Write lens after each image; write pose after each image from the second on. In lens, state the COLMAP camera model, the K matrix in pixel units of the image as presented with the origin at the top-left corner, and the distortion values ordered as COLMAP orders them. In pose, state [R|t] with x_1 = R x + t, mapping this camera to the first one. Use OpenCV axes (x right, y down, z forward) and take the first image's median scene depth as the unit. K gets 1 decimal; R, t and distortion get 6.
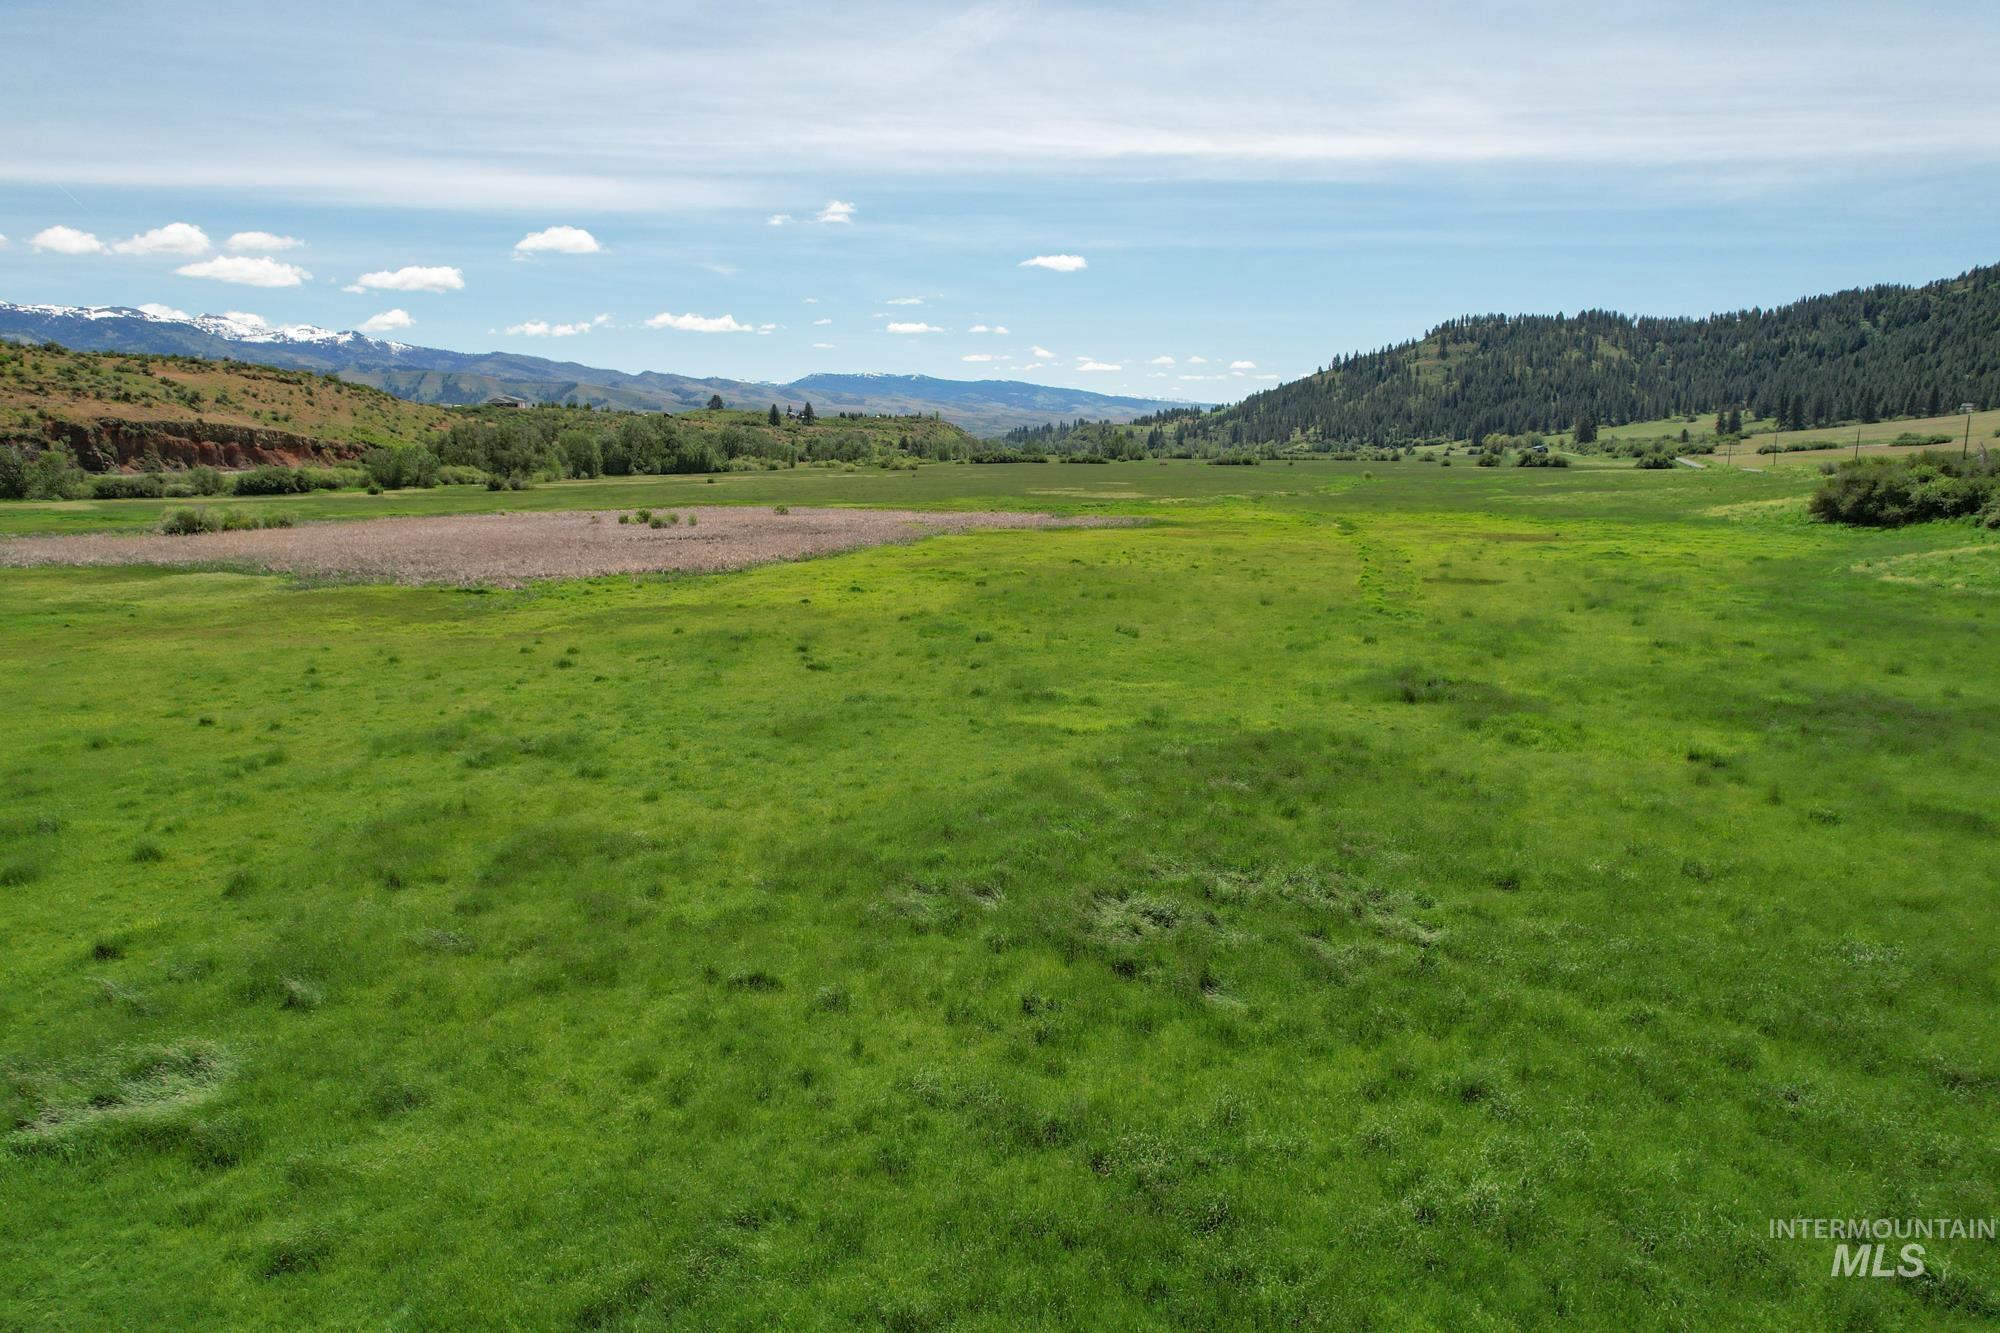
lens RADIAL K [[1296.5, 0, 995.6], [0, 1296.5, 677.4], [0, 0, 1]] dist [-0.077581, 0.076229]
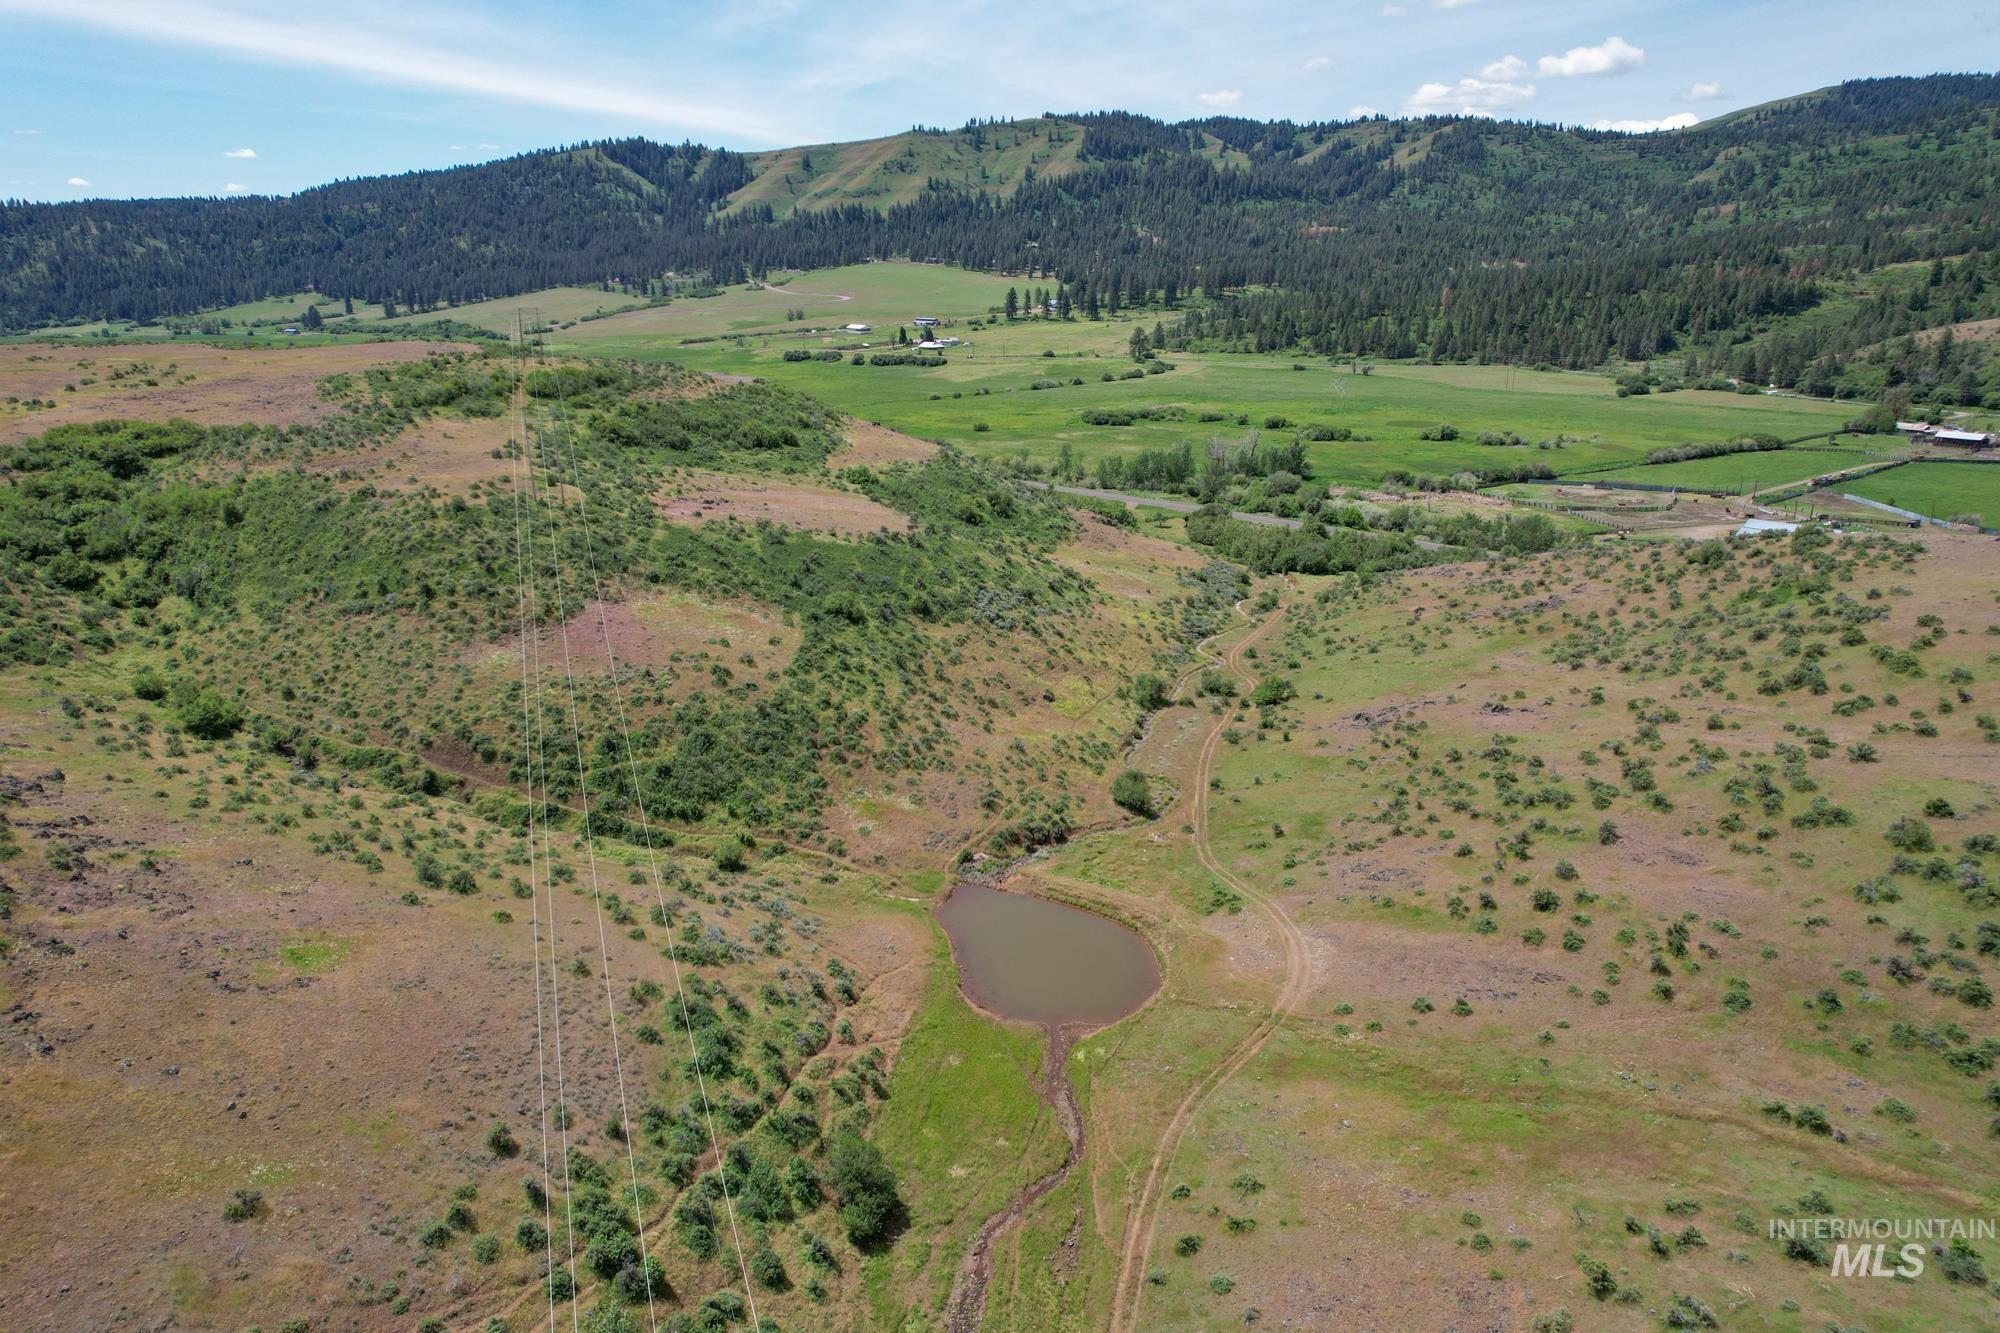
lens RADIAL K [[1284.1, 0, 994.7], [0, 1284.1, 676.7], [0, 0, 1]] dist [-0.077396, 0.074046]
pose [[0.310300, -0.304485, 0.900557, -0.541255], [0.183896, 0.948650, 0.257382, -0.007322], [-0.932682, 0.085743, 0.350359, -0.215089]]
